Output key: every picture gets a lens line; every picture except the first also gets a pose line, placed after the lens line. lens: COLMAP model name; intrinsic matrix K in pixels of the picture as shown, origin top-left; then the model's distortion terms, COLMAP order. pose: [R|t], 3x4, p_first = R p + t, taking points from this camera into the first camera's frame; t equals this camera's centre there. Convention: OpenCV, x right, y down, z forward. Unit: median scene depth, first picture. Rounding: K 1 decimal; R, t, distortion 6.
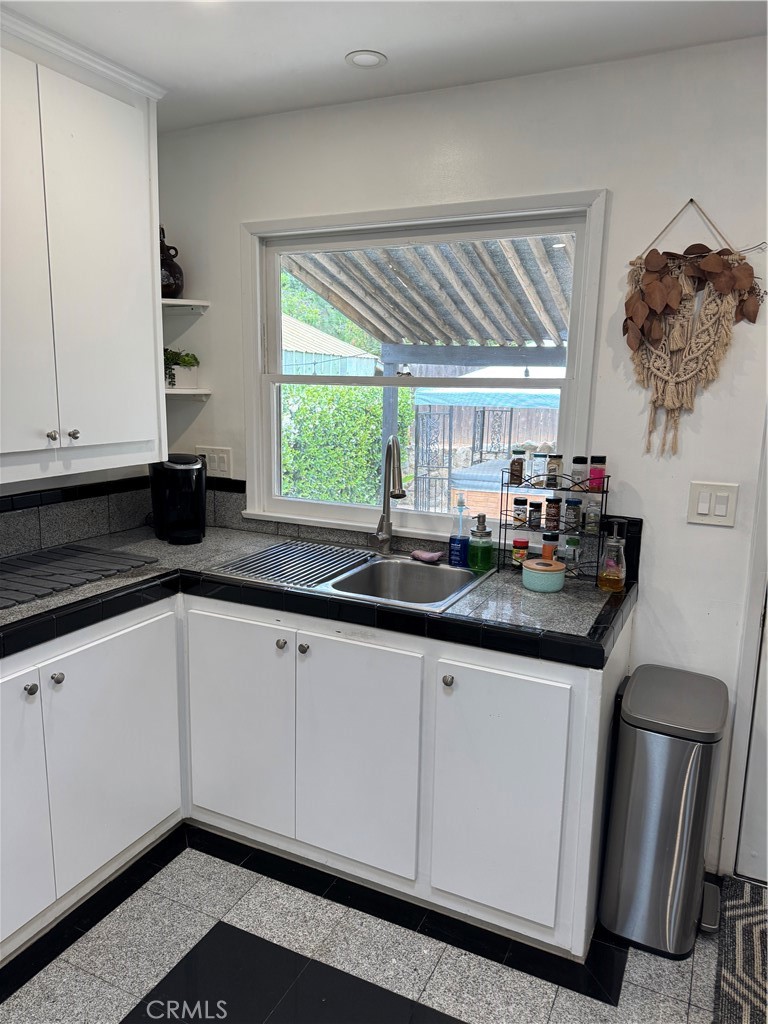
lens RADIAL K [[719.0, 0, 381.9], [0, 719.0, 518.8], [0, 0, 1]] dist [0.076316, -0.095993]
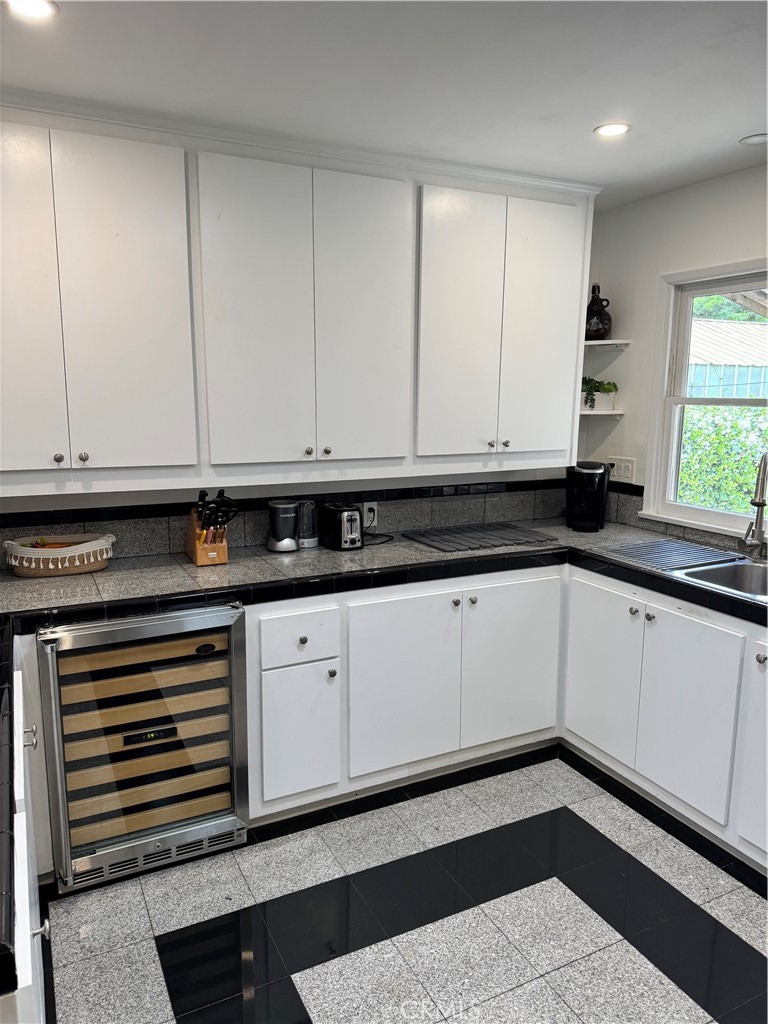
lens RADIAL K [[719.0, 0, 381.9], [0, 719.0, 518.8], [0, 0, 1]] dist [0.076316, -0.095993]
pose [[0.795461, 0.092846, -0.598850, 0.216030], [-0.105120, 0.994353, 0.014532, 0.032806], [0.596817, 0.051392, 0.800730, -0.250376]]
